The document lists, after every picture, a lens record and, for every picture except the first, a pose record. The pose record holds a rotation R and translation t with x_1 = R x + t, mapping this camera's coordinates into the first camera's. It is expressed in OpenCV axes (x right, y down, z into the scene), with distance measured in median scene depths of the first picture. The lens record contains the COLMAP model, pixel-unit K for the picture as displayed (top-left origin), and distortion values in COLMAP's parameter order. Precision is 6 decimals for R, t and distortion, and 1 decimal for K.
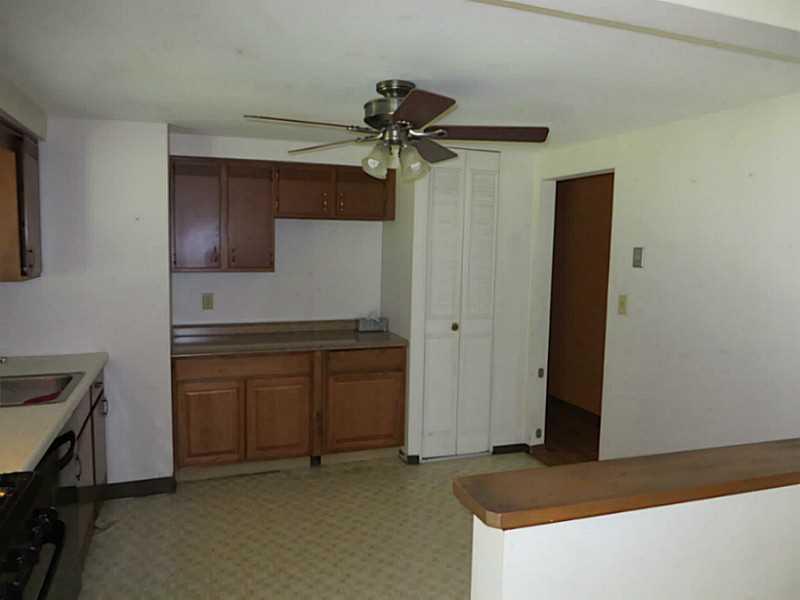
lens RADIAL K [[599.7, 0, 408.8], [0, 599.7, 298.8], [0, 0, 1]] dist [-0.016993, 0.002332]
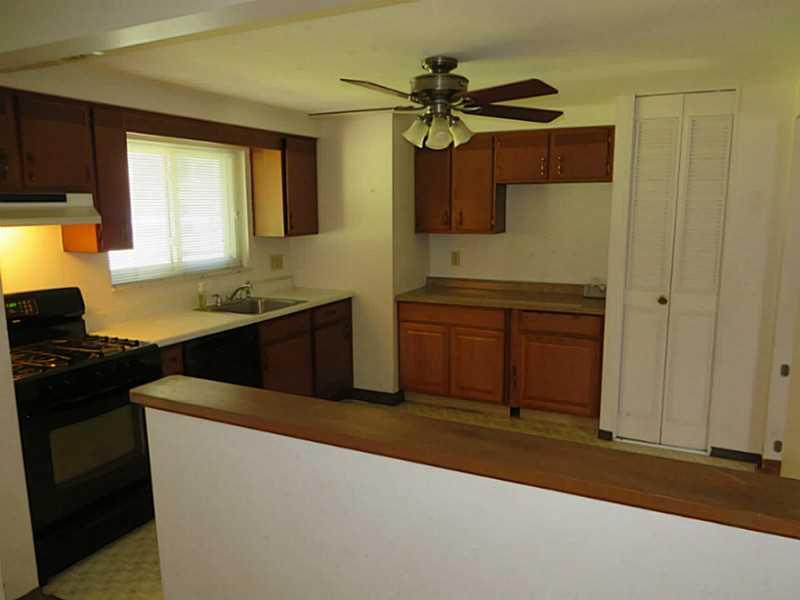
lens RADIAL K [[599.7, 0, 408.8], [0, 599.7, 298.8], [0, 0, 1]] dist [-0.016993, 0.002332]
pose [[0.705624, 0.096422, -0.701995, 0.441058], [-0.054234, 0.995141, 0.082173, -0.008465], [0.706508, -0.019911, 0.707425, 0.111200]]
